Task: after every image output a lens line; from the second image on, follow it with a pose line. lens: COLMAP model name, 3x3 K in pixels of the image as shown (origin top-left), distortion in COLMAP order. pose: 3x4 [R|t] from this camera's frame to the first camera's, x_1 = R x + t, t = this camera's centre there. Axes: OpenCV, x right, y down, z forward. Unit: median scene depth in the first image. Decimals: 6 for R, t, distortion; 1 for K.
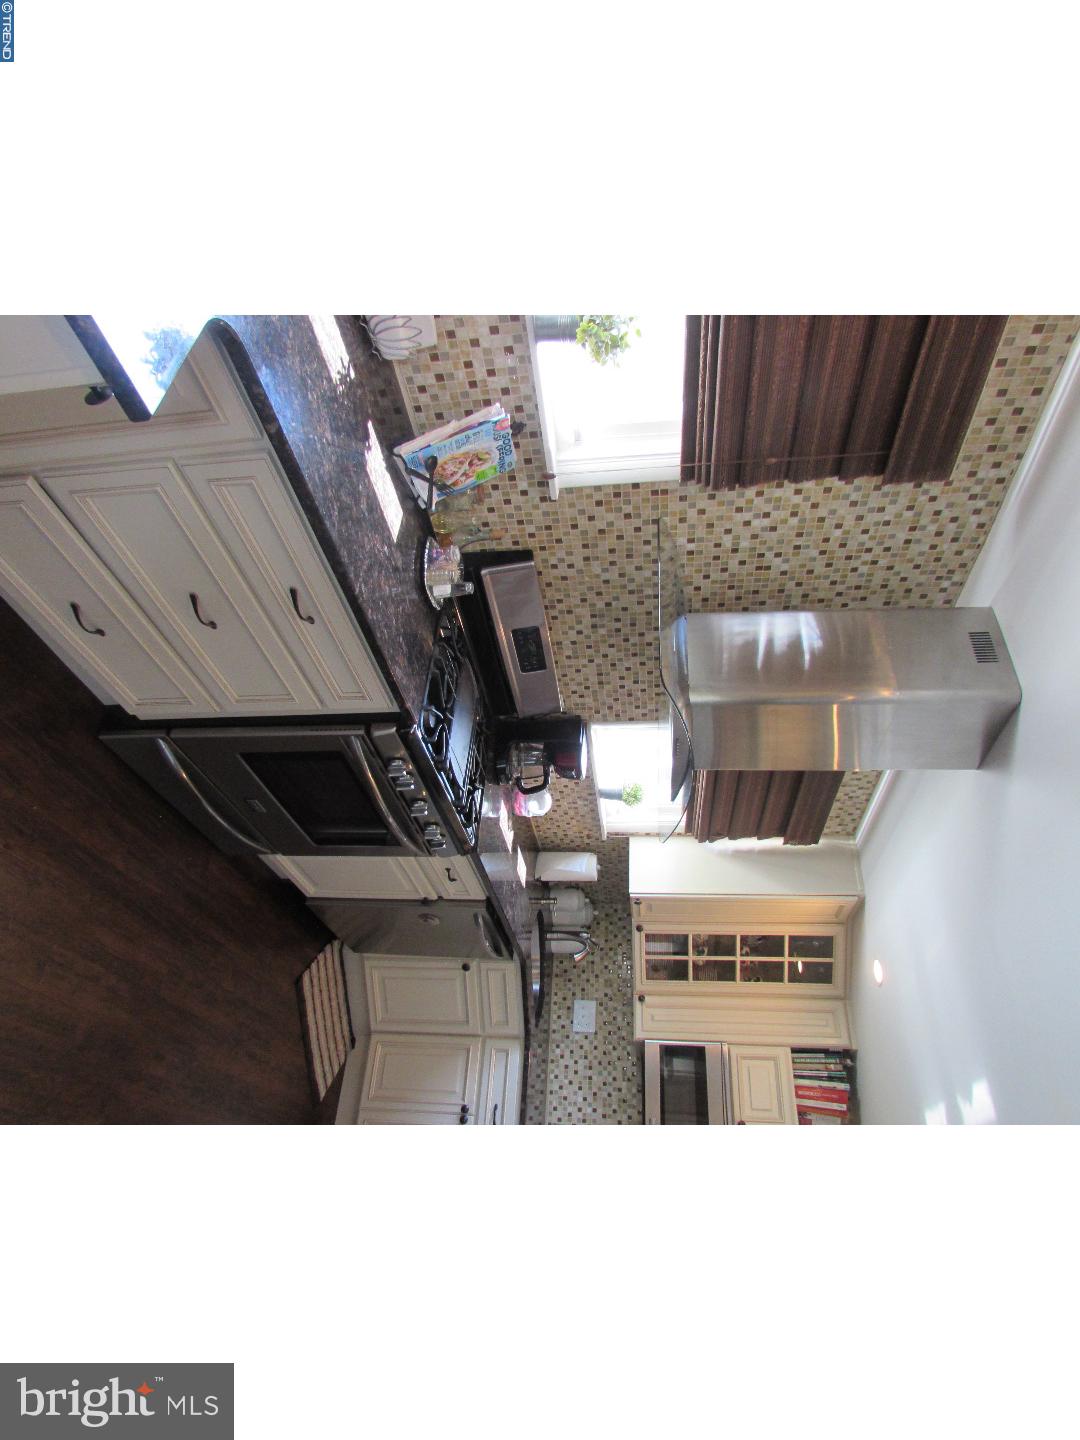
lens RADIAL K [[768.2, 0, 540.0], [0, 768.2, 720.0], [0, 0, 1]] dist [-0.020108, -0.000111]
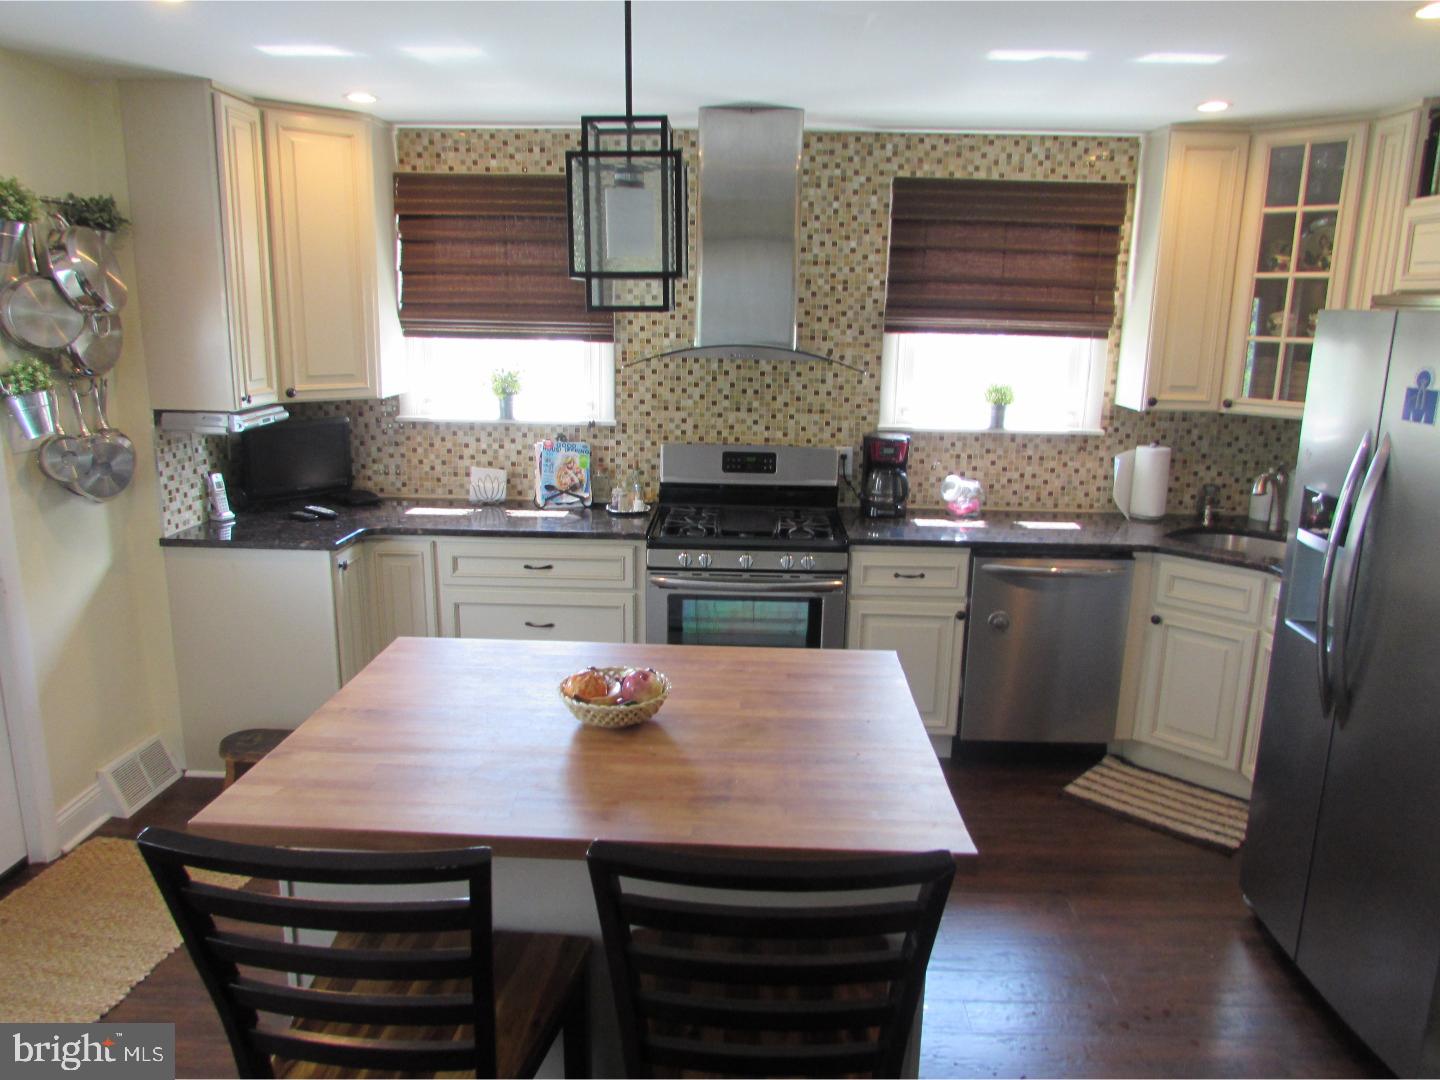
lens RADIAL K [[1034.7, 0, 720.0], [0, 1034.7, 540.0], [0, 0, 1]] dist [-0.013113, 0.001320]
pose [[0.149484, -0.975326, -0.162461, 0.138038], [0.538785, 0.218119, -0.813717, 1.360247], [0.829075, 0.034106, 0.558096, 0.002064]]
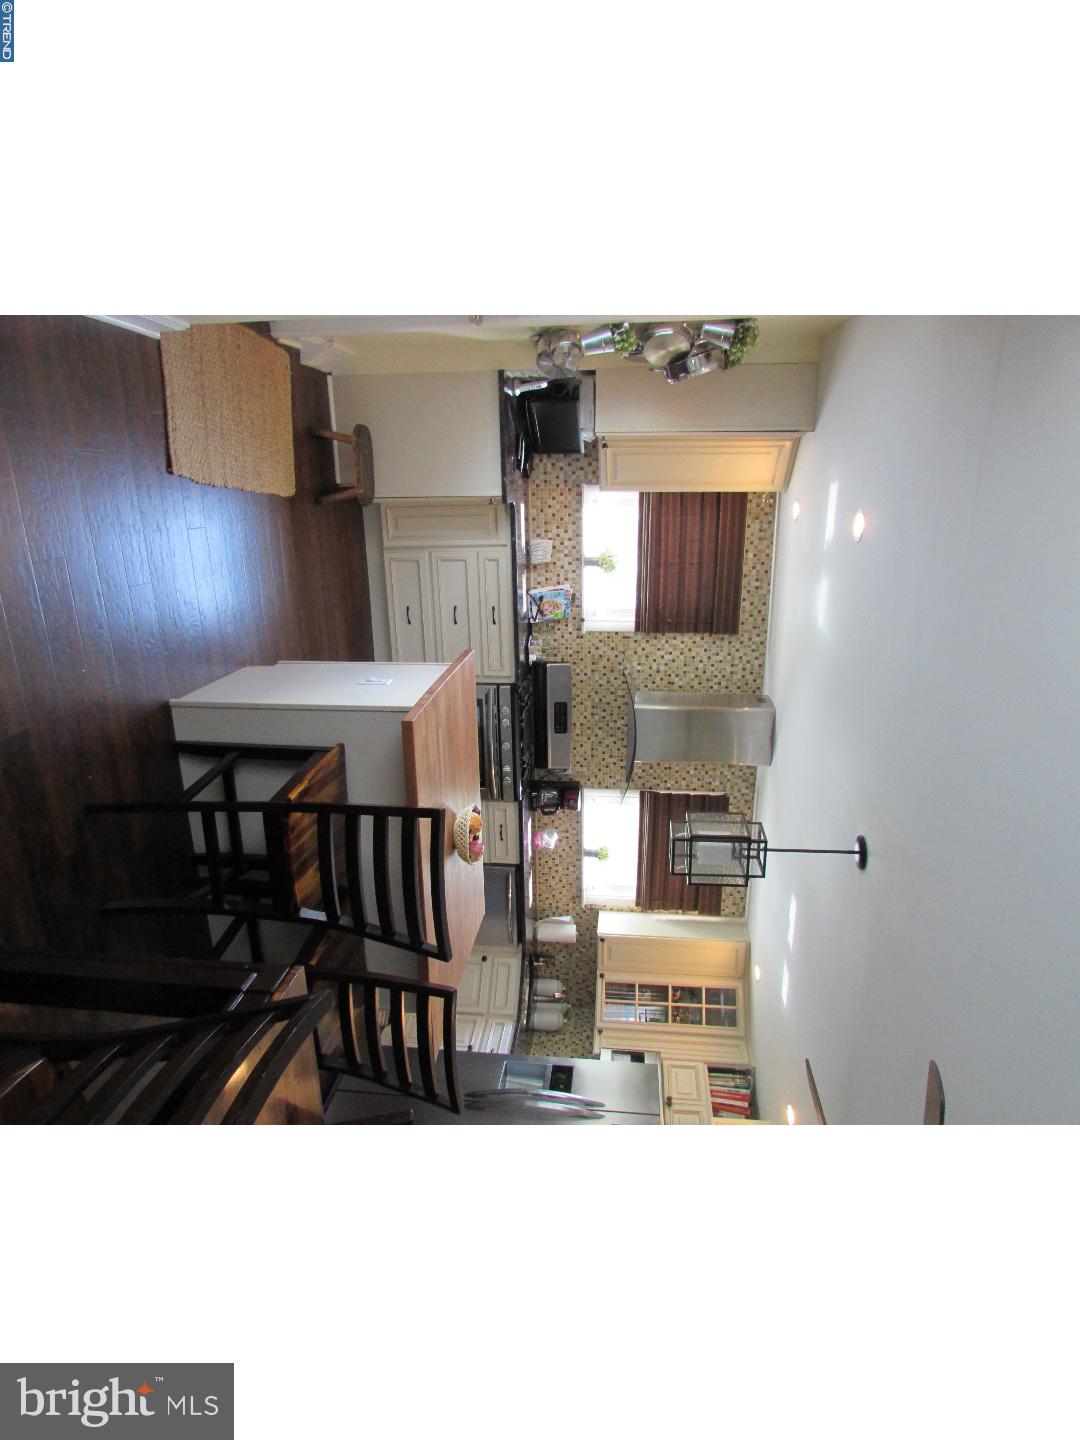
lens RADIAL K [[768.2, 0, 540.0], [0, 768.2, 720.0], [0, 0, 1]] dist [-0.020108, -0.000111]
pose [[0.991755, 0.127040, -0.016819, -0.034575], [-0.111882, 0.794386, -0.597021, 1.188082], [-0.062485, 0.593980, 0.802049, -0.664988]]
